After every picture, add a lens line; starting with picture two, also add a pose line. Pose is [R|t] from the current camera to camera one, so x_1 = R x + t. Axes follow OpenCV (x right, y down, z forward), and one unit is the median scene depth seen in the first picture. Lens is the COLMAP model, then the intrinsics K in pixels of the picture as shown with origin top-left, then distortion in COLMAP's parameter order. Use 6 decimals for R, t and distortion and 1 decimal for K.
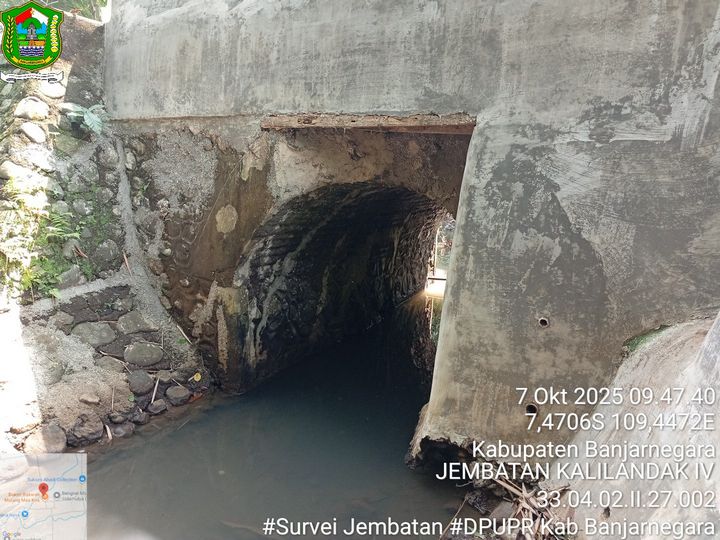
lens RADIAL K [[550.8, 0, 357.3], [0, 550.8, 270.9], [0, 0, 1]] dist [0.096320, -0.201875]
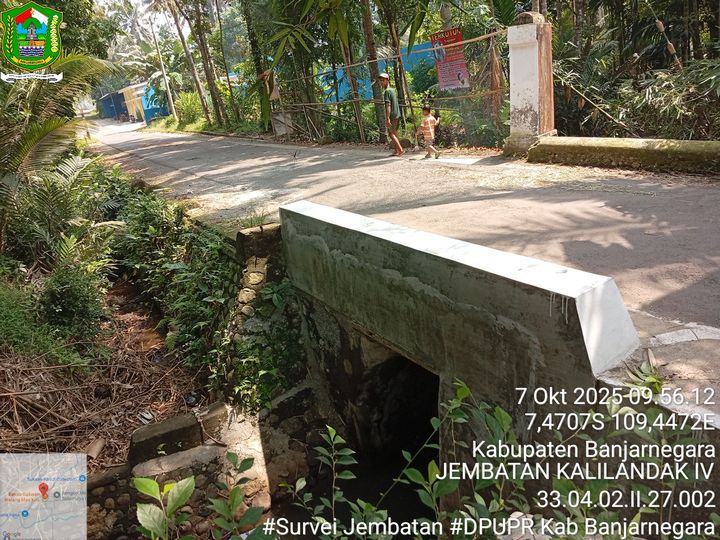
lens RADIAL K [[550.8, 0, 349.1], [0, 550.8, 266.2], [0, 0, 1]] dist [0.096320, -0.201875]
pose [[0.863233, -0.024200, -0.504226, 0.567807], [0.109670, 0.983984, 0.140530, -0.591391], [0.492749, -0.176608, 0.852061, -0.305493]]
